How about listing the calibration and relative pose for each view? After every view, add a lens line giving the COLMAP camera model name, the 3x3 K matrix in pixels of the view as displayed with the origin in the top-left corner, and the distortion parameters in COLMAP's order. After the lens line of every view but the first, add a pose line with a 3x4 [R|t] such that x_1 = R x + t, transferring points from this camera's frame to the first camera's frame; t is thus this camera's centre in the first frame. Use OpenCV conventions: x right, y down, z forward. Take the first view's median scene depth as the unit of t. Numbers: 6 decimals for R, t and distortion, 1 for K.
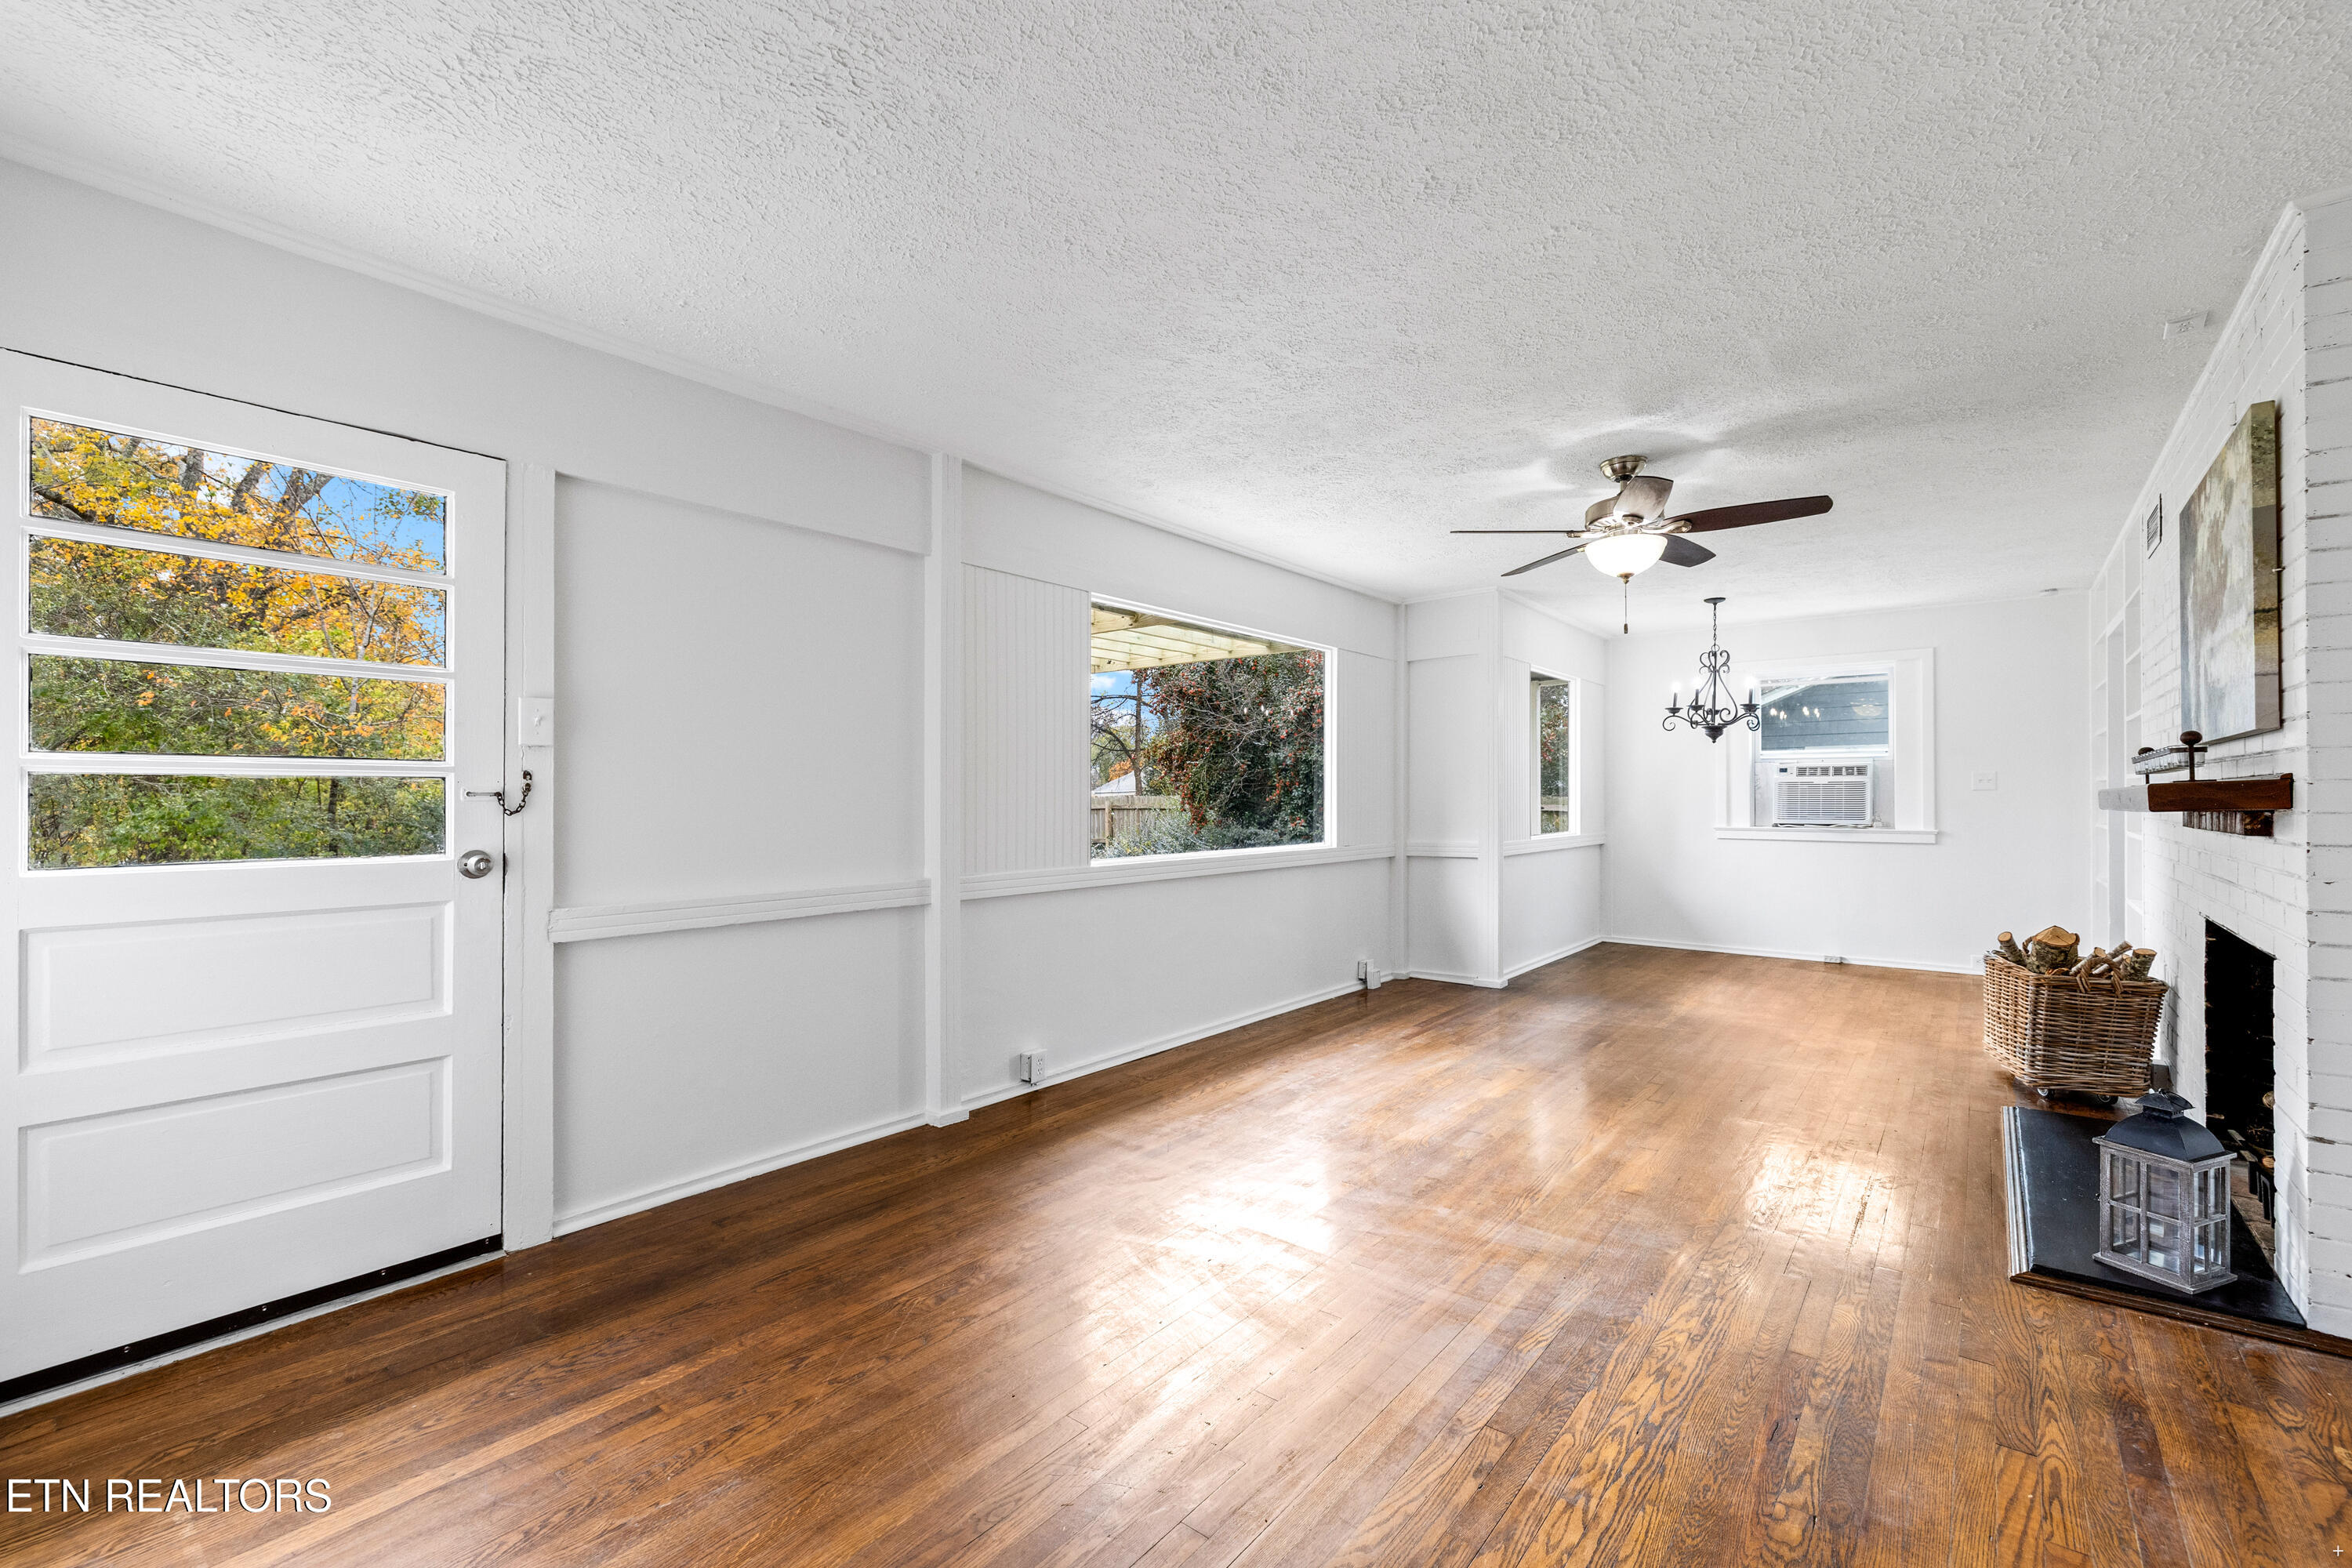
lens RADIAL K [[989.2, 0, 1191.3], [0, 989.2, 791.9], [0, 0, 1]] dist [-0.003131, 0.000839]
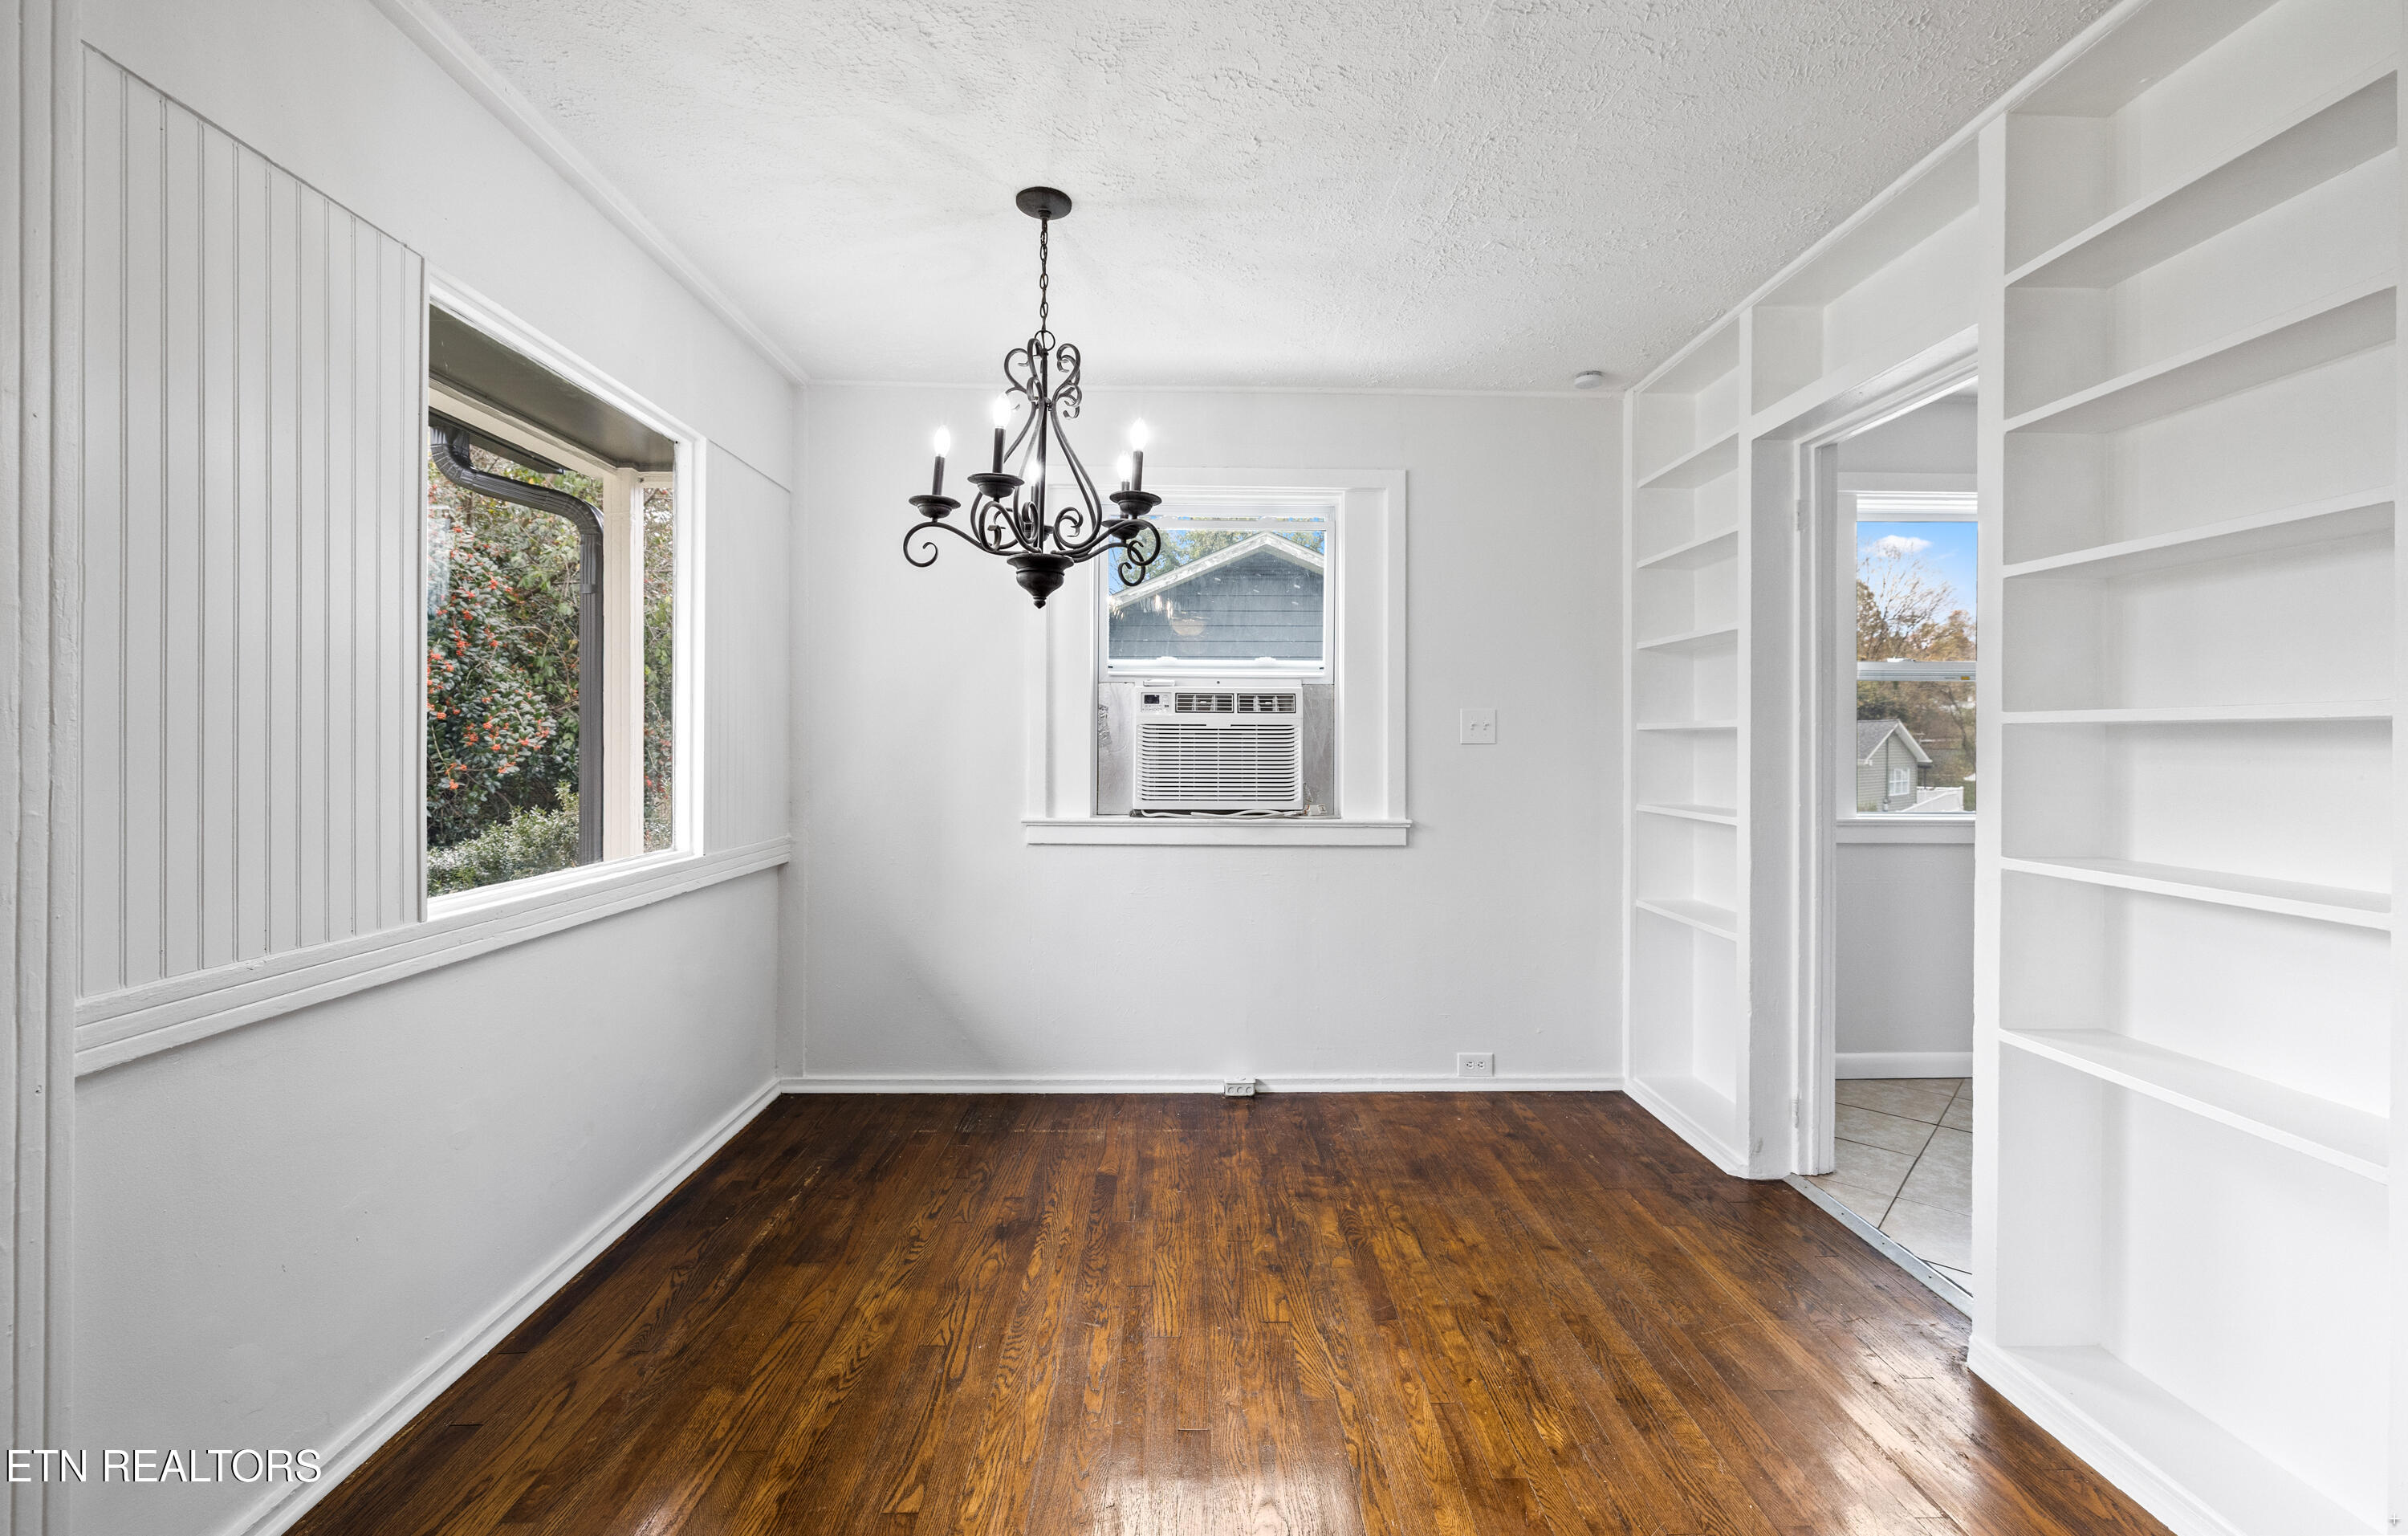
lens RADIAL K [[1008.5, 0, 1216.0], [0, 1008.5, 751.6], [0, 0, 1]] dist [0.002814, 0.000126]
pose [[0.760587, 0.000566, 0.649235, 0.347001], [-0.011593, 0.999852, 0.012709, -0.003181], [-0.649132, -0.017193, 0.760481, 0.692283]]
